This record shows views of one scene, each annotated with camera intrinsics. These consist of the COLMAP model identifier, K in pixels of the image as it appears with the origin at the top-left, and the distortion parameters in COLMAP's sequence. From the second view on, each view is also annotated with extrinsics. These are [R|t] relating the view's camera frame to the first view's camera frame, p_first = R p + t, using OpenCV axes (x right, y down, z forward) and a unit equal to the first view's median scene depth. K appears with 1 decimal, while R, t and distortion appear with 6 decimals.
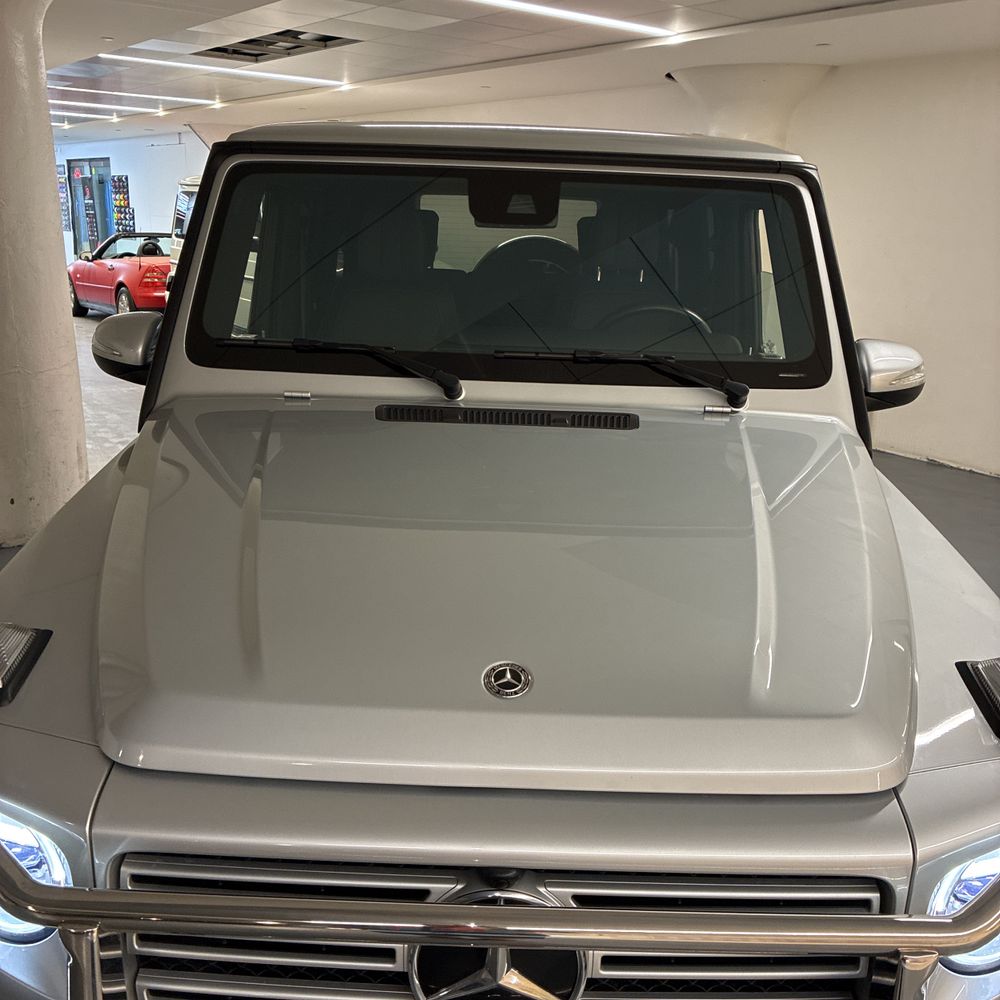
lens RADIAL K [[1011.7, 0, 500.0], [0, 1011.7, 500.0], [0, 0, 1]] dist [0.033867, -0.020613]
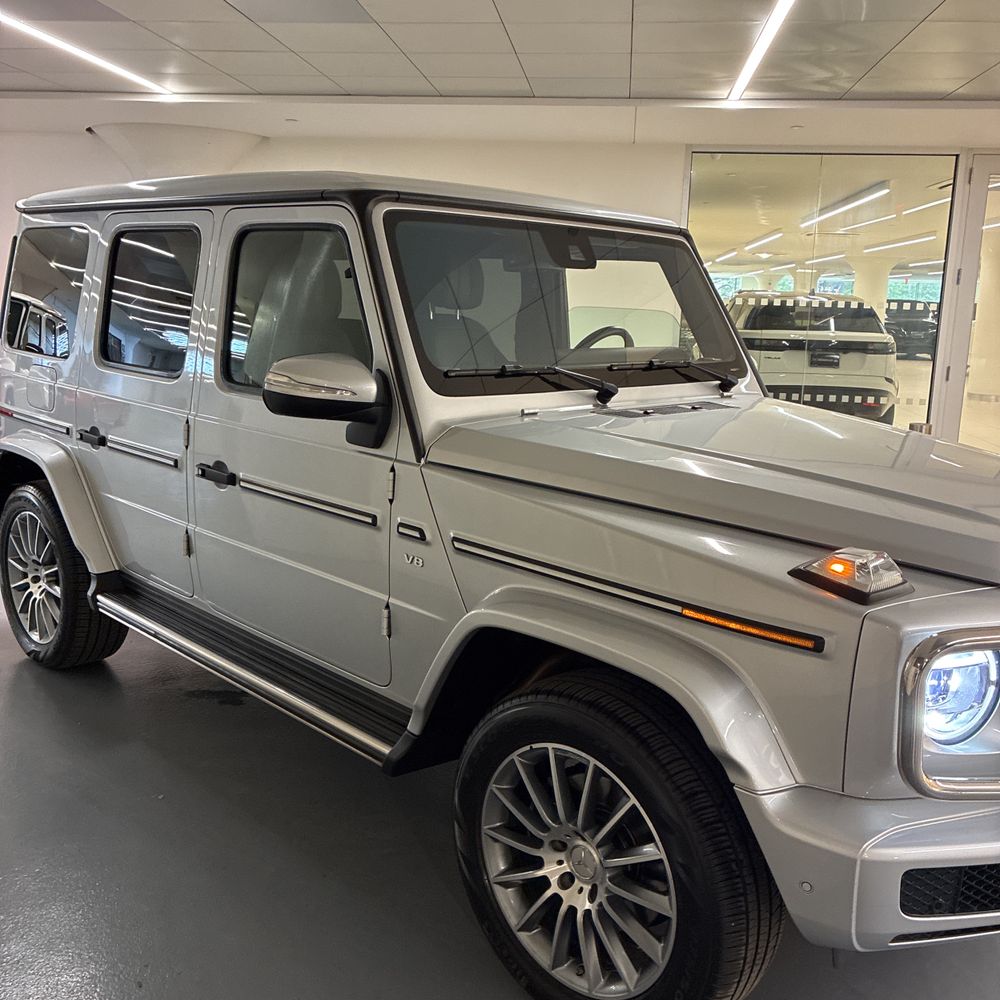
lens RADIAL K [[1011.7, 0, 500.0], [0, 1011.7, 500.0], [0, 0, 1]] dist [0.033867, -0.020613]
pose [[0.699762, -0.150695, 0.698301, -0.199834], [0.185804, 0.982249, 0.025778, -0.007382], [-0.689790, 0.111708, 0.715340, 0.038077]]
